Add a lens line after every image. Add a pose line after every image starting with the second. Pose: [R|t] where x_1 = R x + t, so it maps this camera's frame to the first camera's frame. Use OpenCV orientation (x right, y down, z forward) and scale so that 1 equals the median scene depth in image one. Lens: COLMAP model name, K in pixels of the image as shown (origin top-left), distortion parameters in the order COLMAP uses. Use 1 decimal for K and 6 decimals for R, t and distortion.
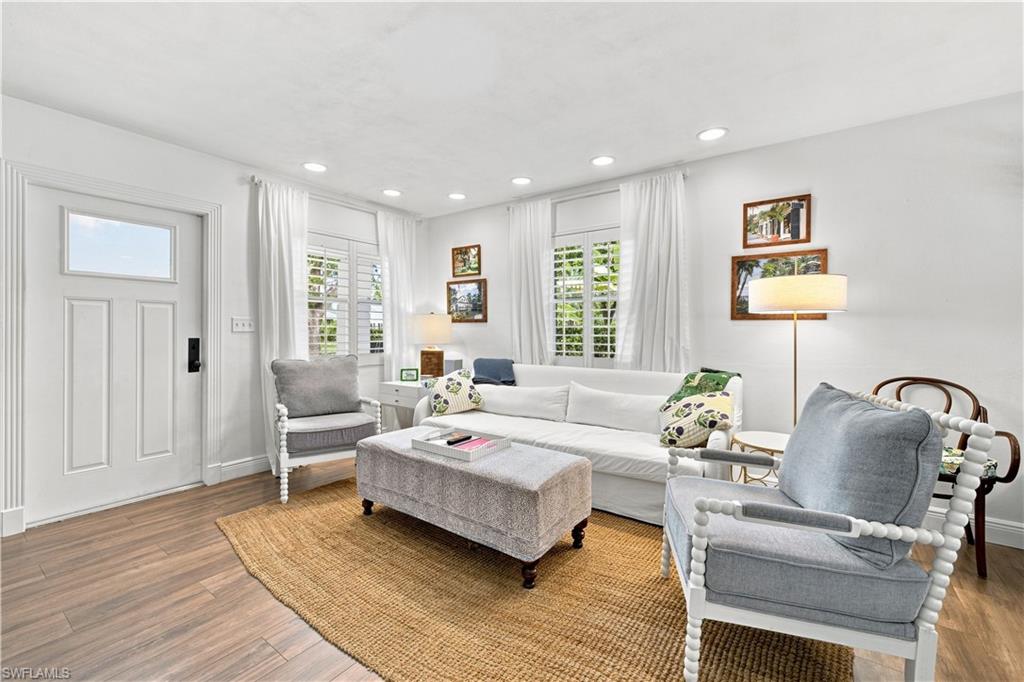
lens RADIAL K [[437.0, 0, 510.4], [0, 437.0, 333.3], [0, 0, 1]] dist [0.012242, -0.000825]
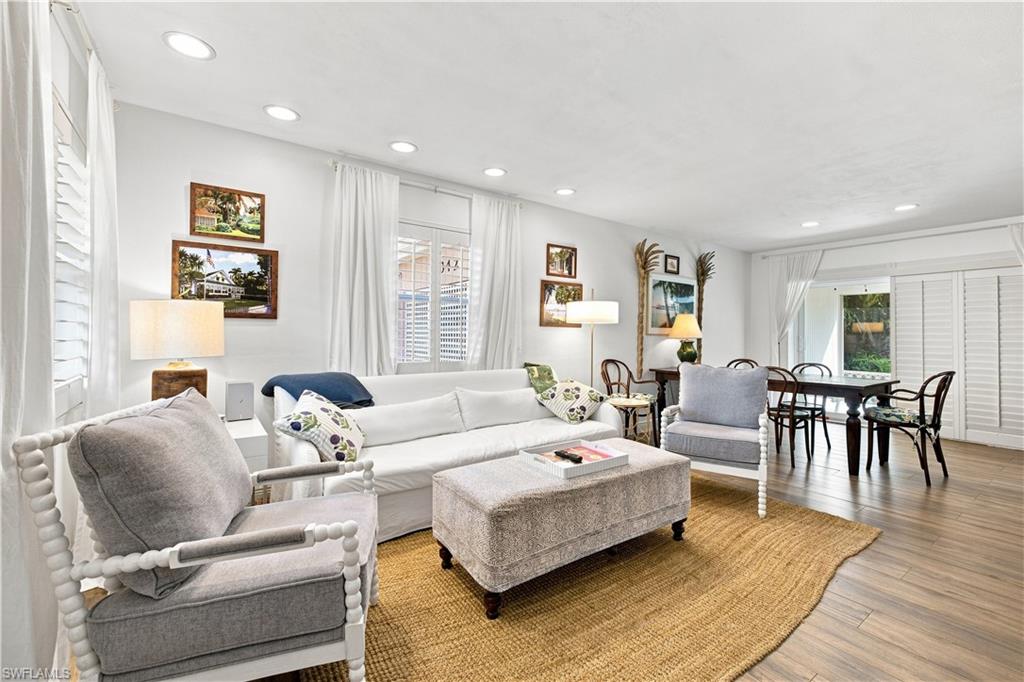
lens RADIAL K [[437.0, 0, 521.3], [0, 437.0, 331.4], [0, 0, 1]] dist [0.012242, -0.000825]
pose [[0.296424, 0.006721, 0.955033, -0.625816], [-0.003796, 0.999976, -0.005859, -0.004880], [-0.955049, -0.001889, 0.296442, 0.510329]]
